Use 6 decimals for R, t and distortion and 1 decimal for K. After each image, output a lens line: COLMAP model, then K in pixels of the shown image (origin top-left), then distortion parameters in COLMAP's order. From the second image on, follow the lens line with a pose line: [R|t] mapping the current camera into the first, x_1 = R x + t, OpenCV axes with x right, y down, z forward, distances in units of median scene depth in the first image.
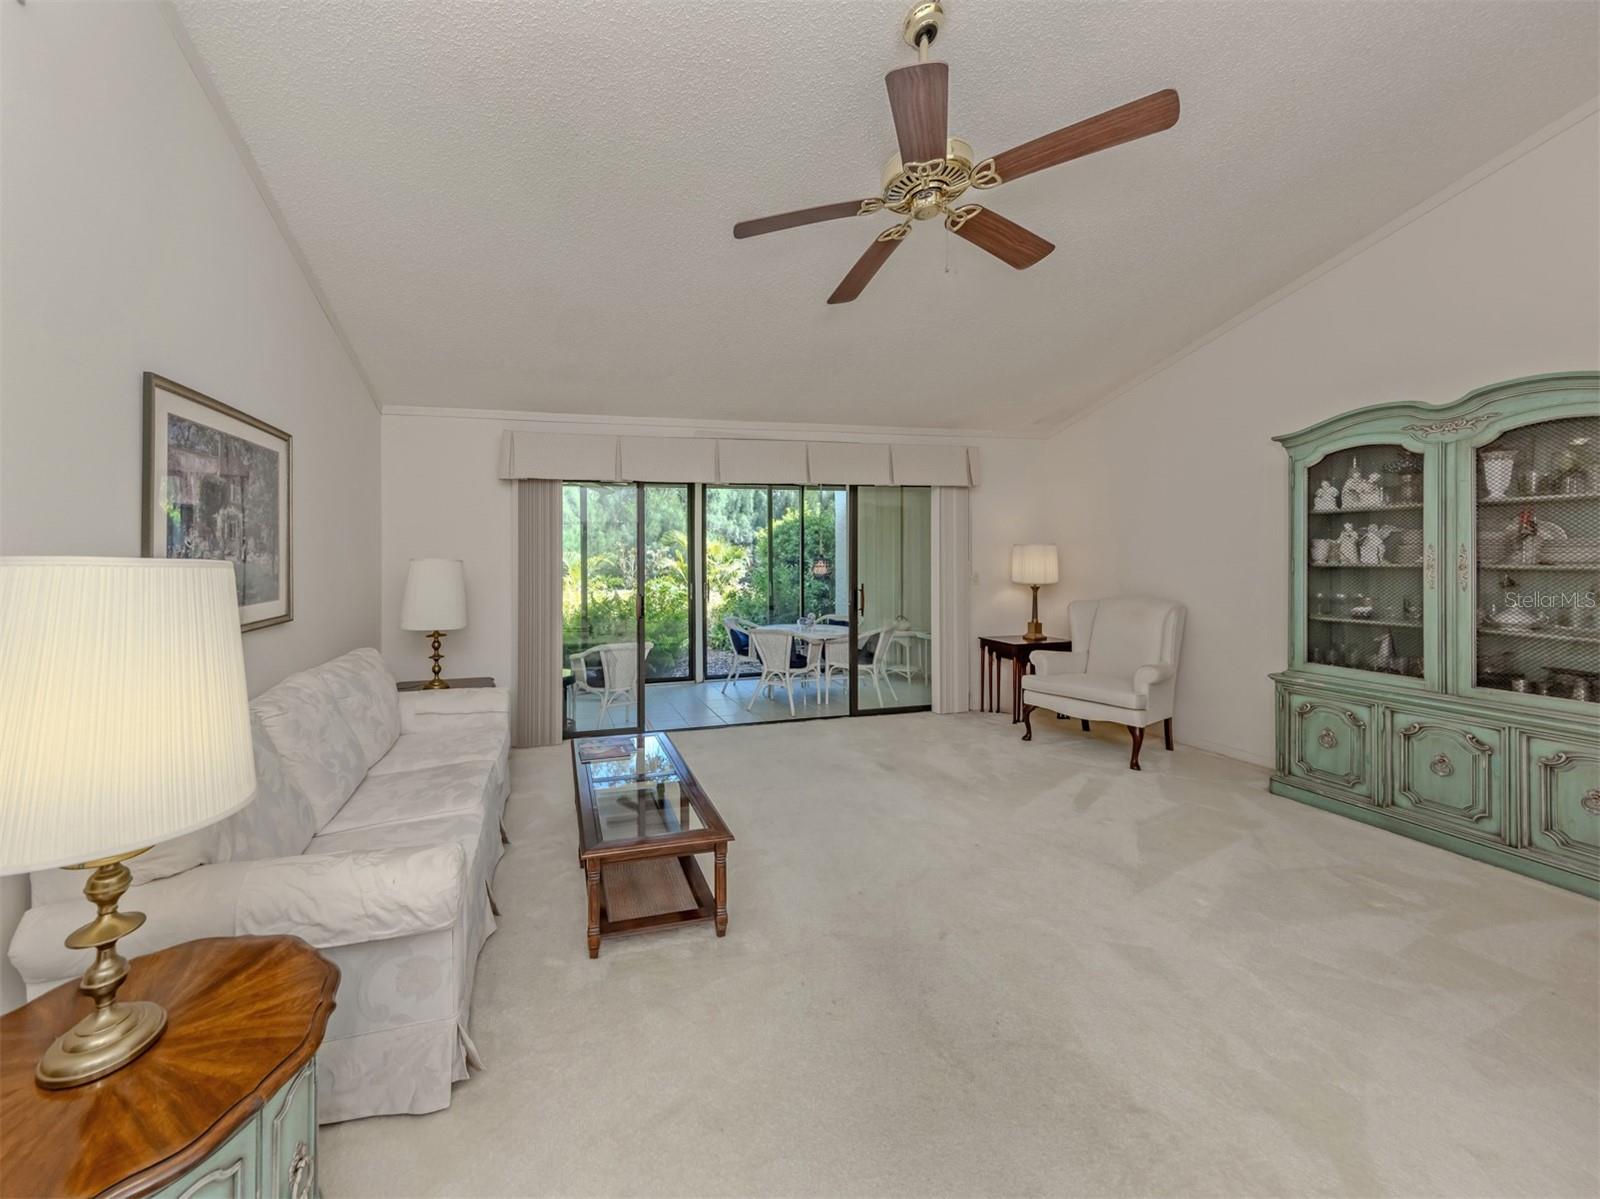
lens RADIAL K [[671.7, 0, 799.2], [0, 671.7, 570.9], [0, 0, 1]] dist [0.016155, -0.000033]
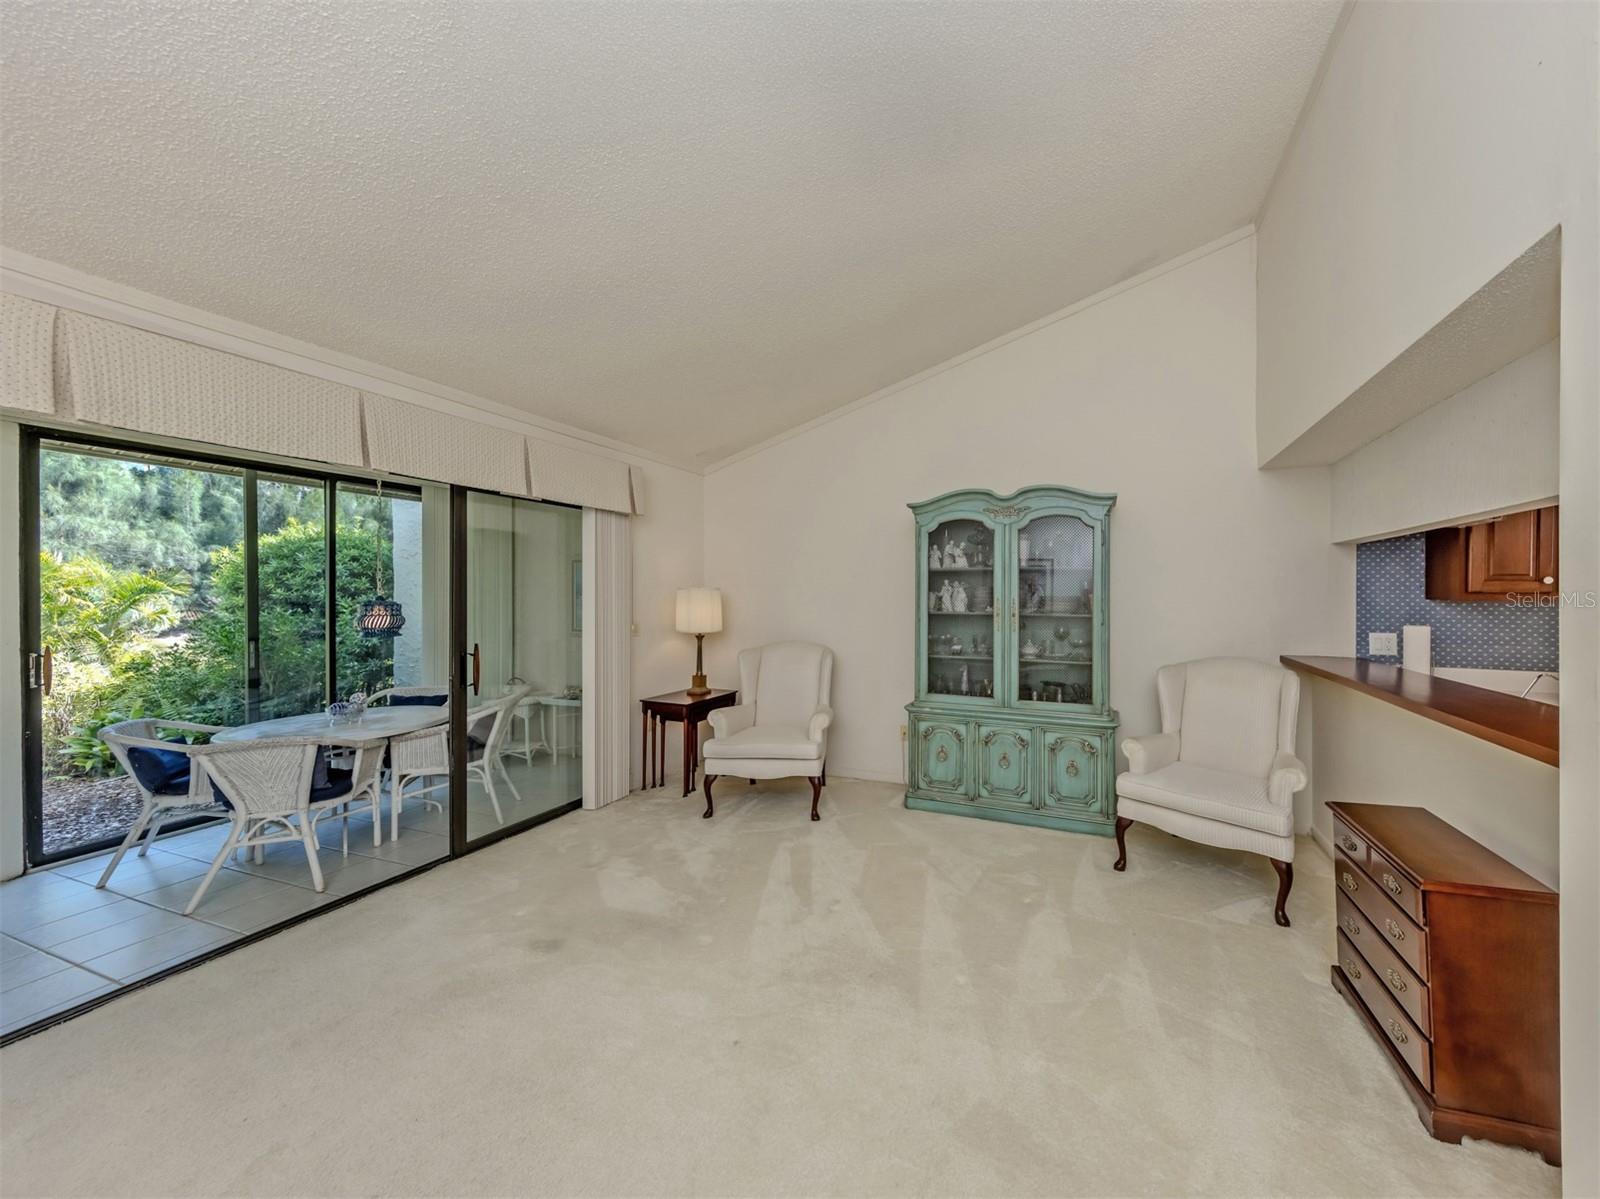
lens RADIAL K [[507.5, 0, 825.0], [0, 507.5, 604.8], [0, 0, 1]] dist [0.008246, -0.000088]
pose [[0.684923, -0.000065, 0.728616, -0.032087], [-0.003444, 0.999989, 0.003327, -0.021297], [-0.728607, -0.004788, 0.684915, 0.423546]]
